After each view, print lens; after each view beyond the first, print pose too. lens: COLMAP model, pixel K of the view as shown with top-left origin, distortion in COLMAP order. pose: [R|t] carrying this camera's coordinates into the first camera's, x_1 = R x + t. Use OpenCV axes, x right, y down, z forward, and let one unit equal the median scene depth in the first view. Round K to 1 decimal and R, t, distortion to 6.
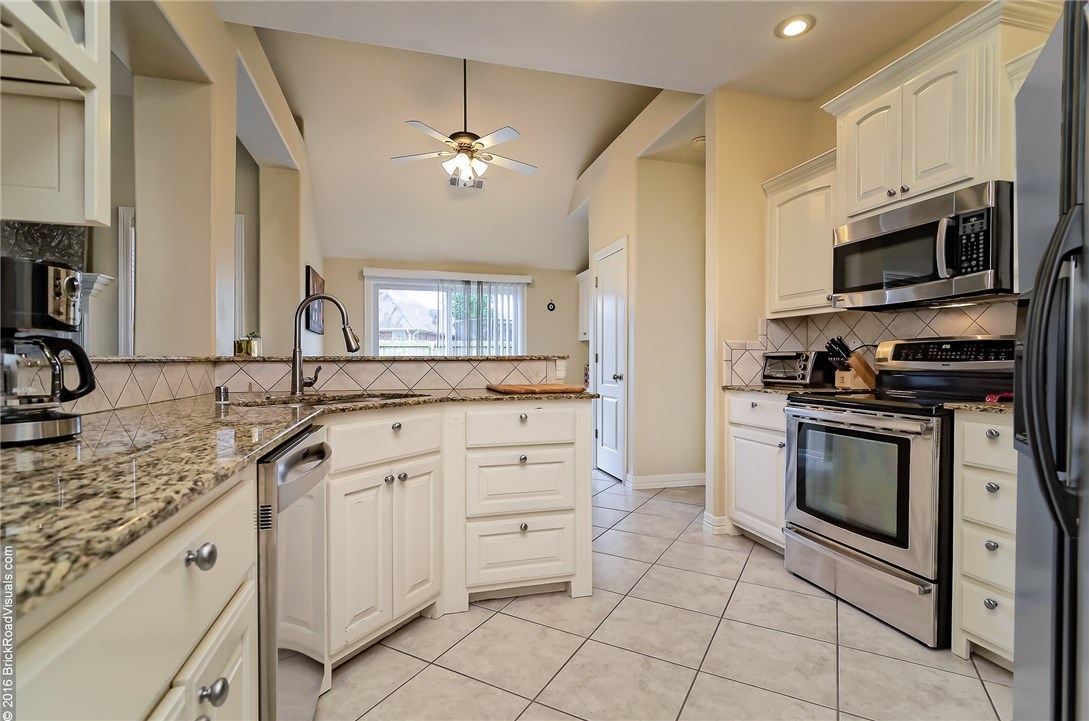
lens RADIAL K [[532.7, 0, 544.5], [0, 532.7, 360.5], [0, 0, 1]] dist [-0.000421, 0.000012]
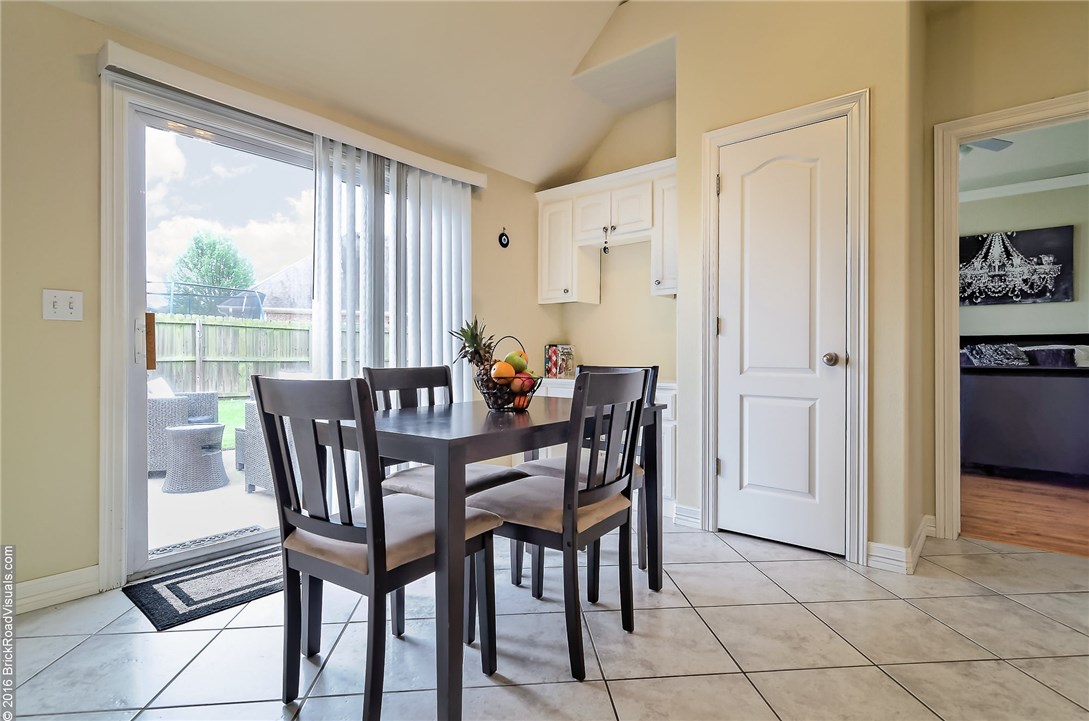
lens RADIAL K [[532.7, 0, 544.5], [0, 532.7, 360.5], [0, 0, 1]] dist [-0.000421, 0.000012]
pose [[0.819183, -0.009186, 0.573459, -0.353265], [-0.000854, 0.999851, 0.017236, 0.020762], [-0.573532, -0.014609, 0.819053, 0.658647]]
